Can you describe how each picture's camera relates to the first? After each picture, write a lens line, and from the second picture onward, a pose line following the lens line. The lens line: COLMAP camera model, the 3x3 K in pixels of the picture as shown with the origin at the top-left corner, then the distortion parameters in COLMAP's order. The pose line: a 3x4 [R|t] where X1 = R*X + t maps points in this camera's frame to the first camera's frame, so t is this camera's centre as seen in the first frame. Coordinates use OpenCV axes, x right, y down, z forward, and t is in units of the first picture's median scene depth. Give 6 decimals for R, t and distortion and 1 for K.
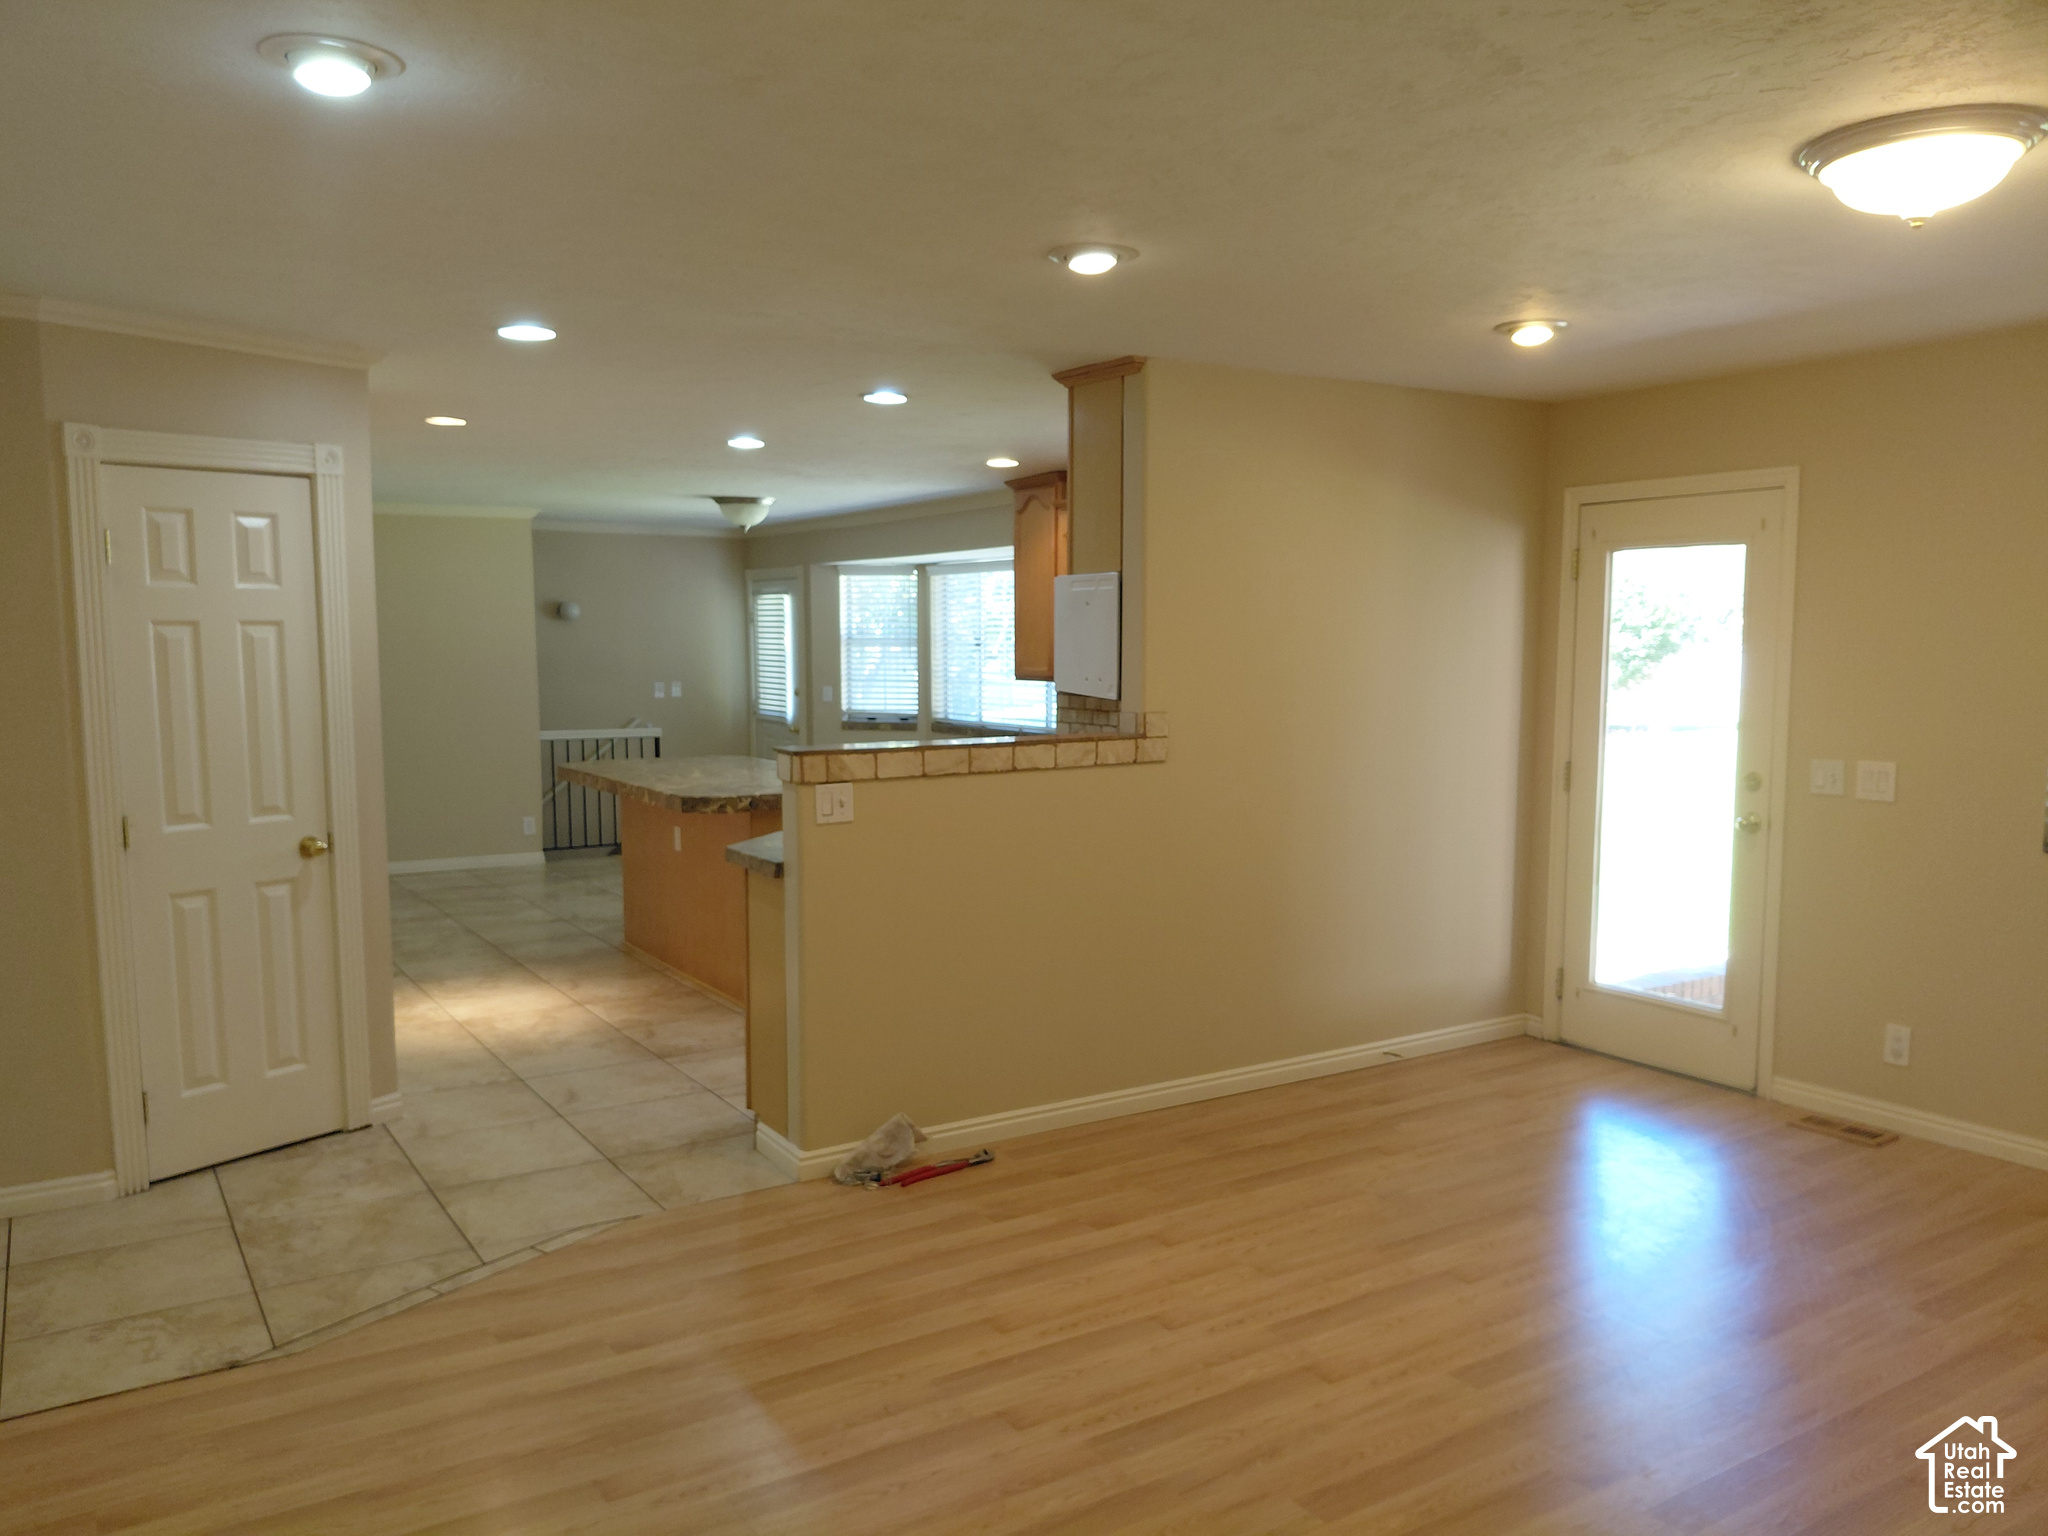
lens RADIAL K [[1533.7, 0, 1023.9], [0, 1533.7, 768.2], [0, 0, 1]] dist [0.033844, -0.006879]
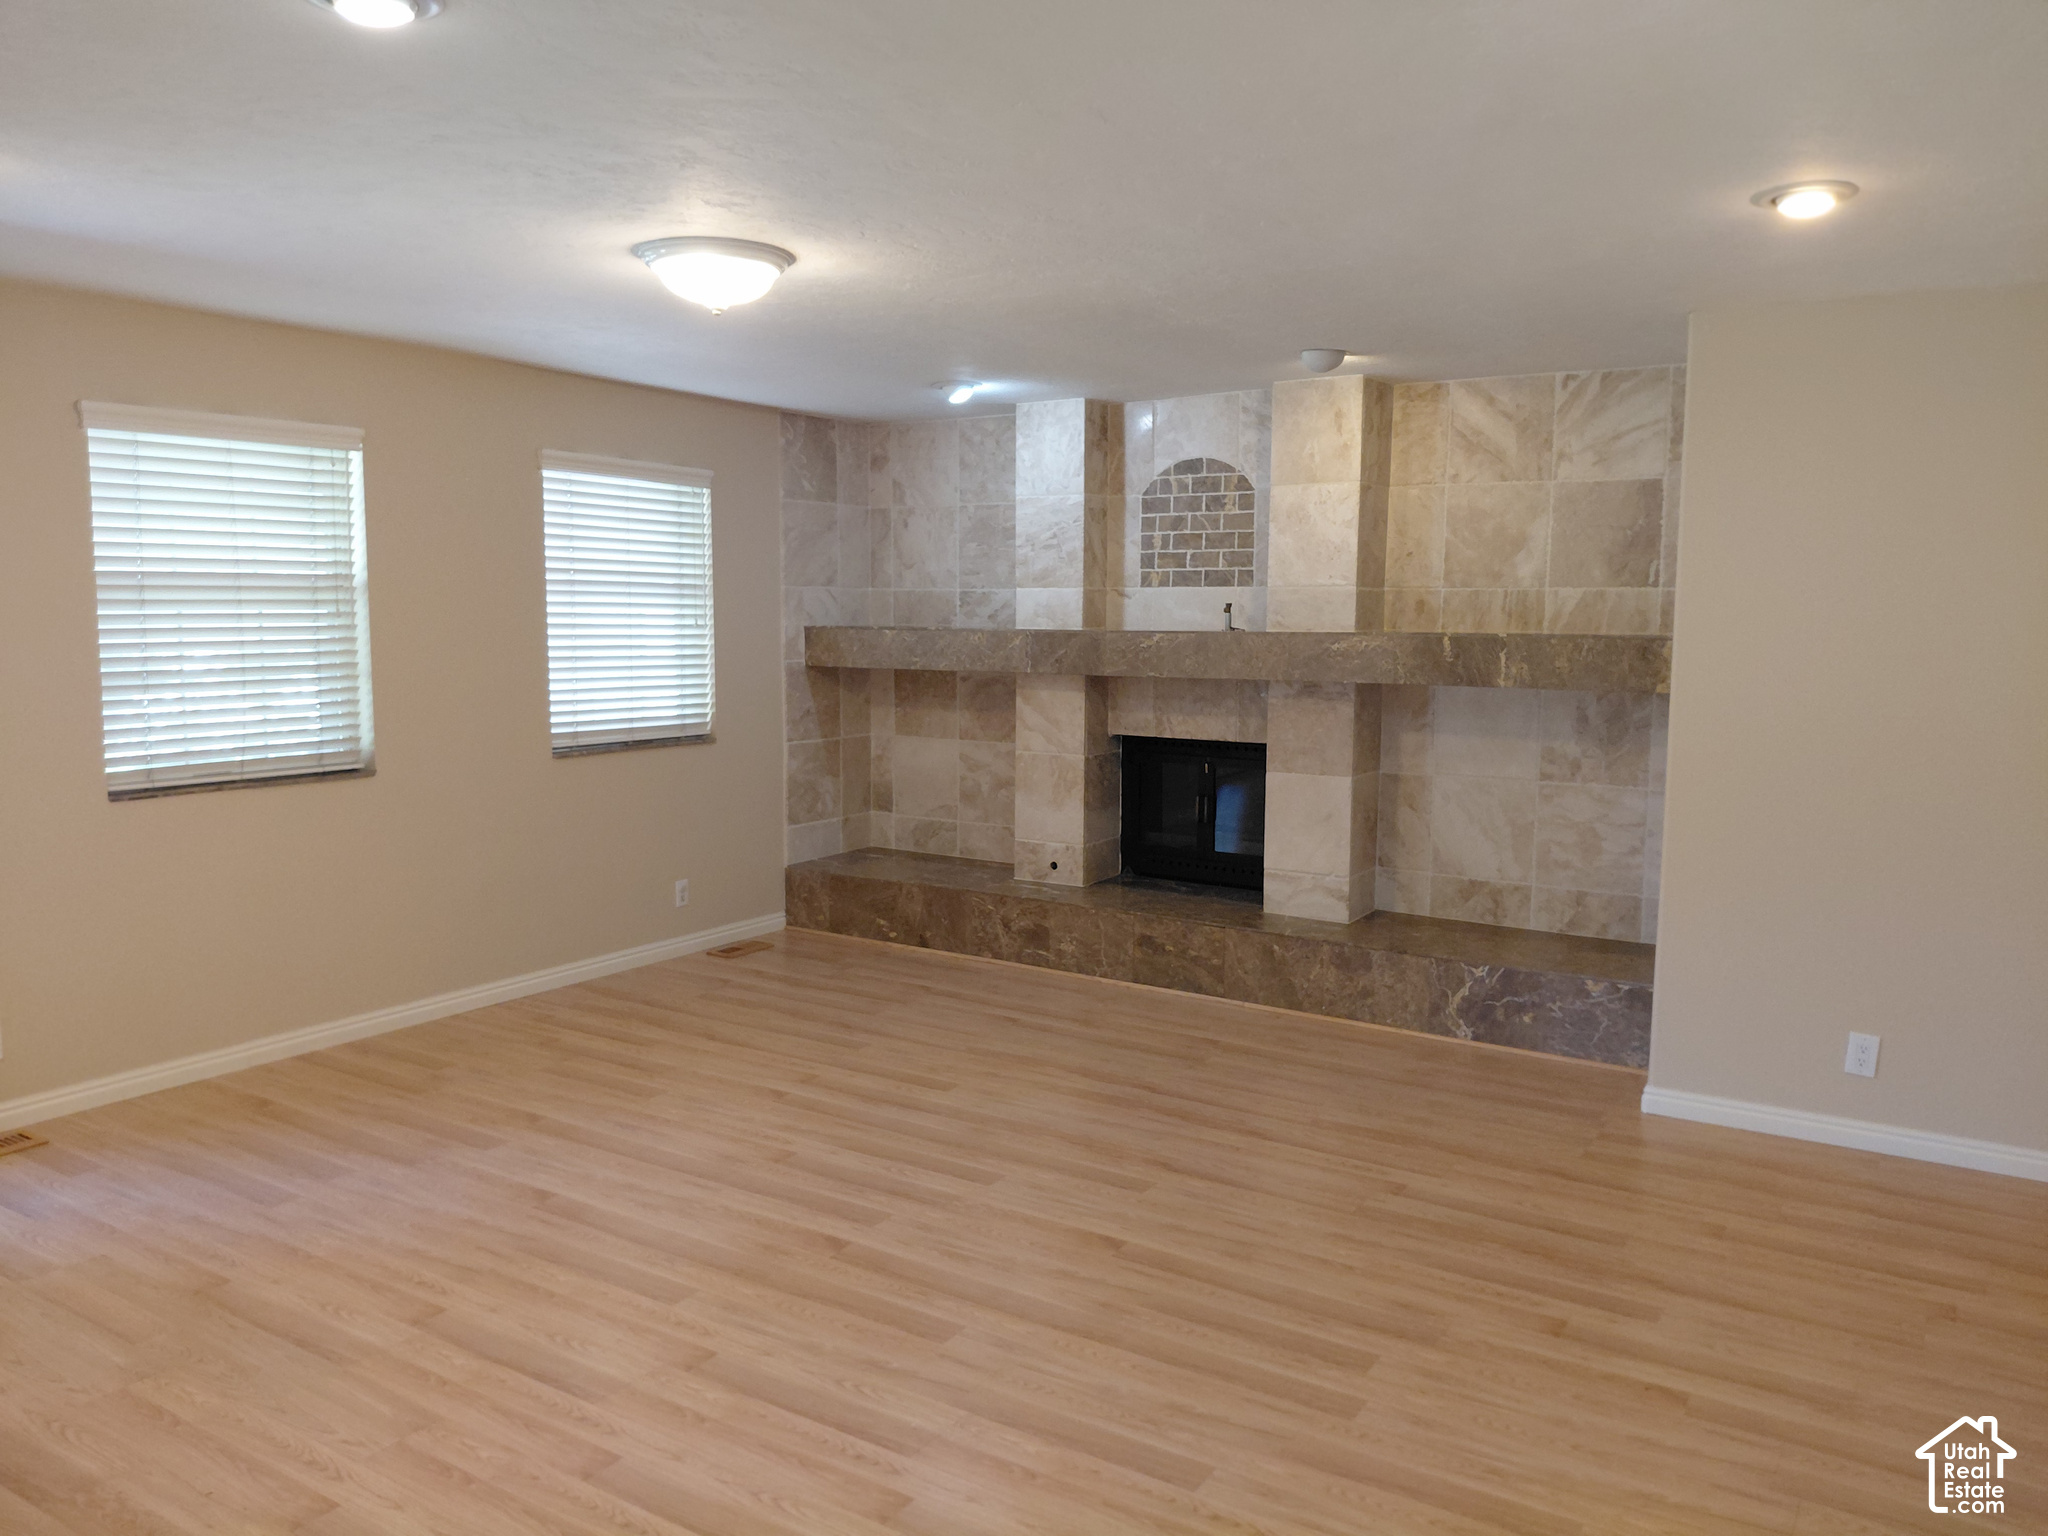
lens RADIAL K [[1533.7, 0, 1023.4], [0, 1533.7, 771.5], [0, 0, 1]] dist [0.033844, -0.006879]
pose [[-0.409563, -0.096715, 0.907141, -0.677602], [0.071652, 0.987883, 0.137673, -0.082579], [-0.909464, 0.121385, -0.397670, 1.072549]]
